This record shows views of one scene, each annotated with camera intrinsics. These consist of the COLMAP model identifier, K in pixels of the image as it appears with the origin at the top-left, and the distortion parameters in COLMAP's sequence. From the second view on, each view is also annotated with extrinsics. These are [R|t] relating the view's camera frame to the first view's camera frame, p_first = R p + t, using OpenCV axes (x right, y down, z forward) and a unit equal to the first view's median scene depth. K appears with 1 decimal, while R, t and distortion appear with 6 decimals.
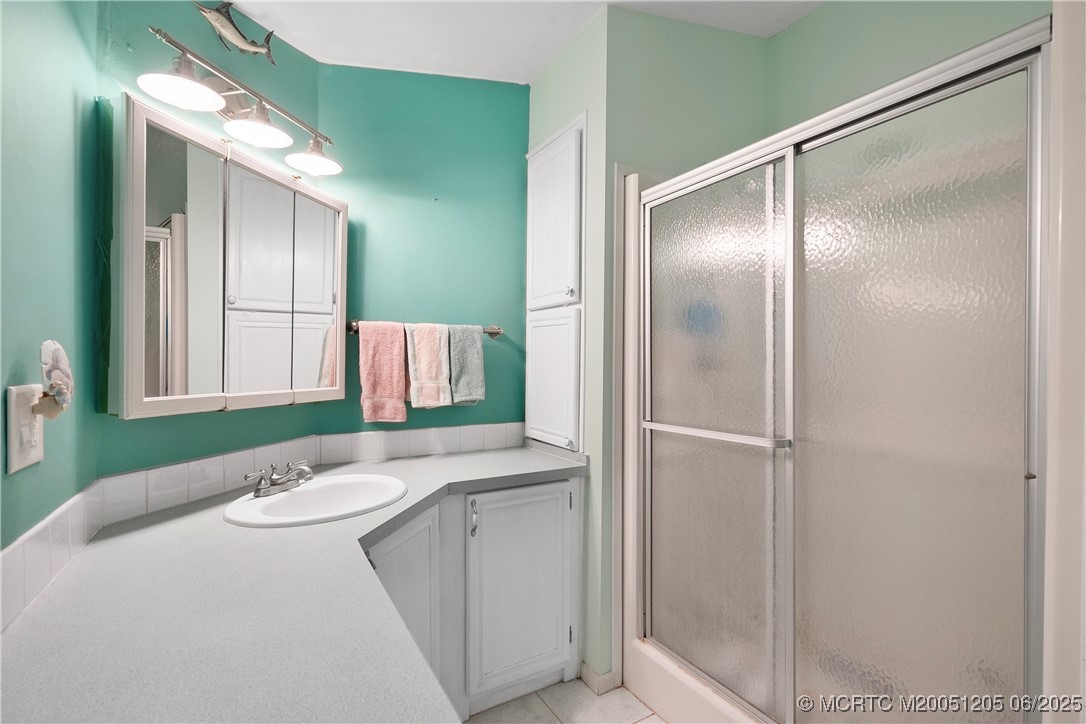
lens RADIAL K [[489.6, 0, 546.4], [0, 489.6, 366.1], [0, 0, 1]] dist [-0.002312, 0.001092]
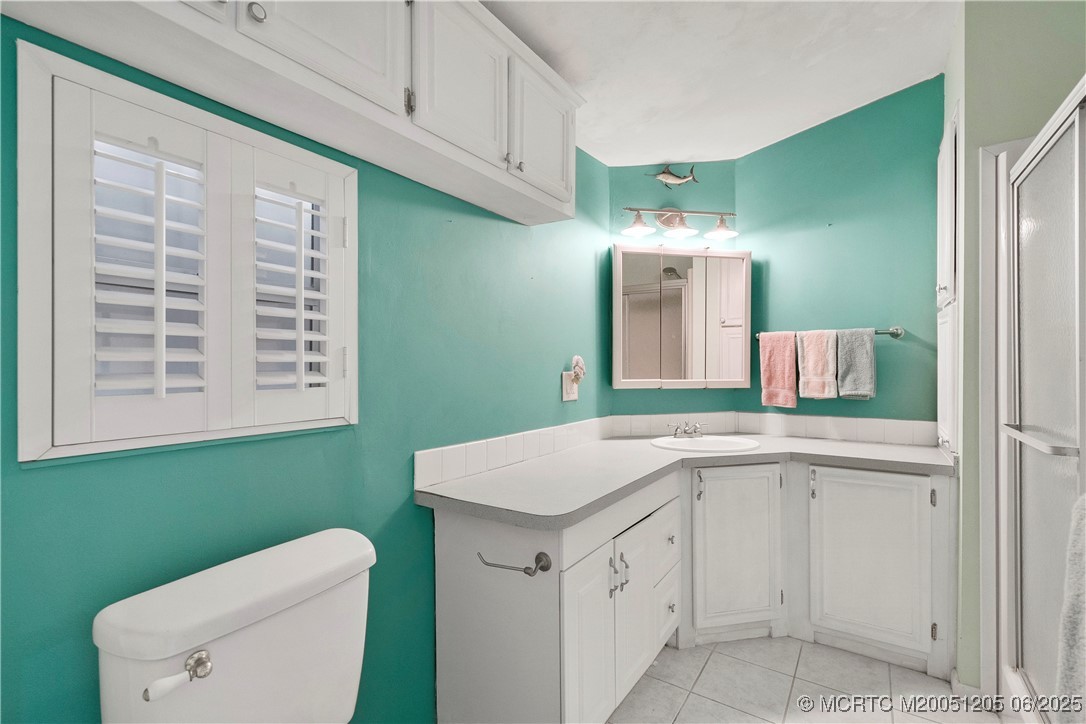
lens RADIAL K [[489.6, 0, 546.4], [0, 489.6, 366.1], [0, 0, 1]] dist [-0.002312, 0.001092]
pose [[0.437100, -0.001768, -0.899411, 0.586563], [0.001701, 0.999998, -0.001139, 0.003732], [0.899411, -0.001032, 0.437103, -0.151989]]
